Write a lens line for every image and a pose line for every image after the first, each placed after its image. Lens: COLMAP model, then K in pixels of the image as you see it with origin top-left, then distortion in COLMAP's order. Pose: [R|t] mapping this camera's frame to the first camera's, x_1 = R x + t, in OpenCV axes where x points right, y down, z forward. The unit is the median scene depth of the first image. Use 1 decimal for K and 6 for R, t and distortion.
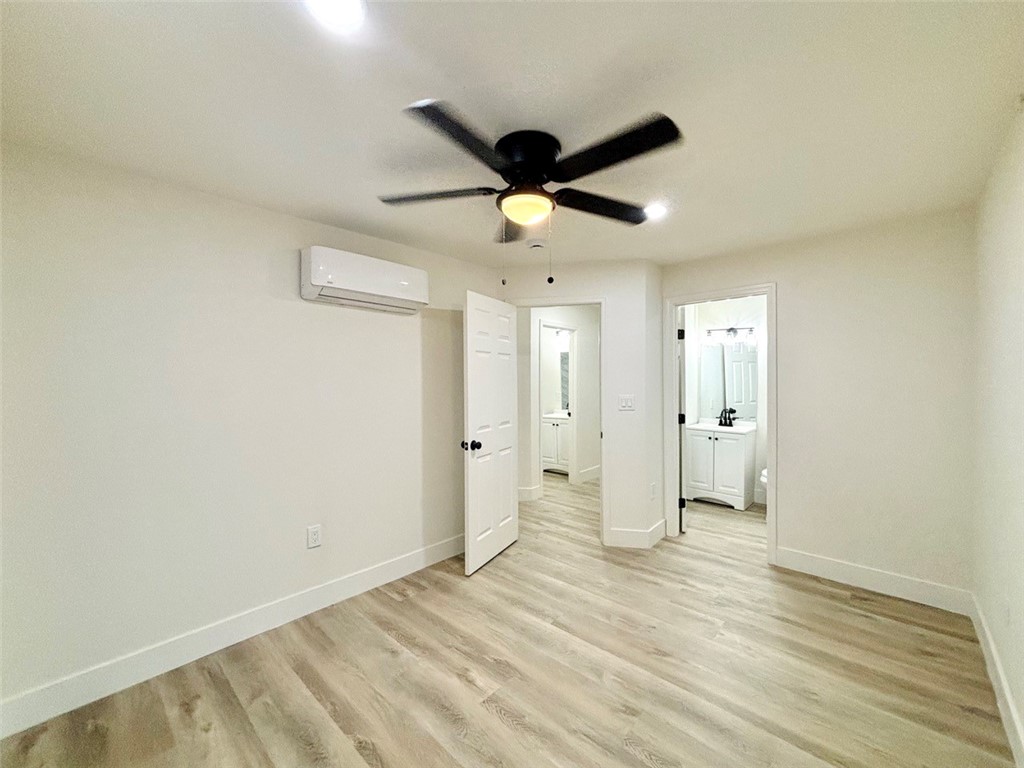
lens RADIAL K [[419.1, 0, 507.2], [0, 419.1, 379.8], [0, 0, 1]] dist [-0.004817, 0.001771]
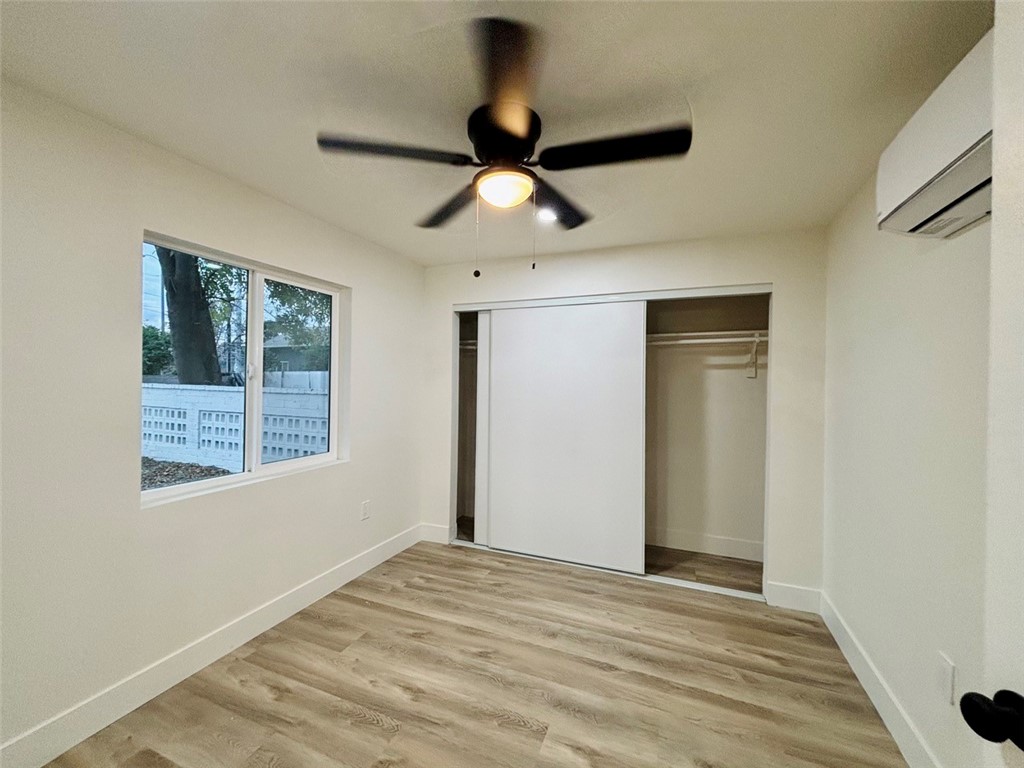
lens RADIAL K [[419.1, 0, 509.6], [0, 419.1, 380.0], [0, 0, 1]] dist [-0.004817, 0.001771]
pose [[-0.936482, -0.001236, -0.350714, 0.361786], [-0.007083, 0.999856, 0.015389, -0.011506], [0.350645, 0.016896, -0.936356, 1.912327]]
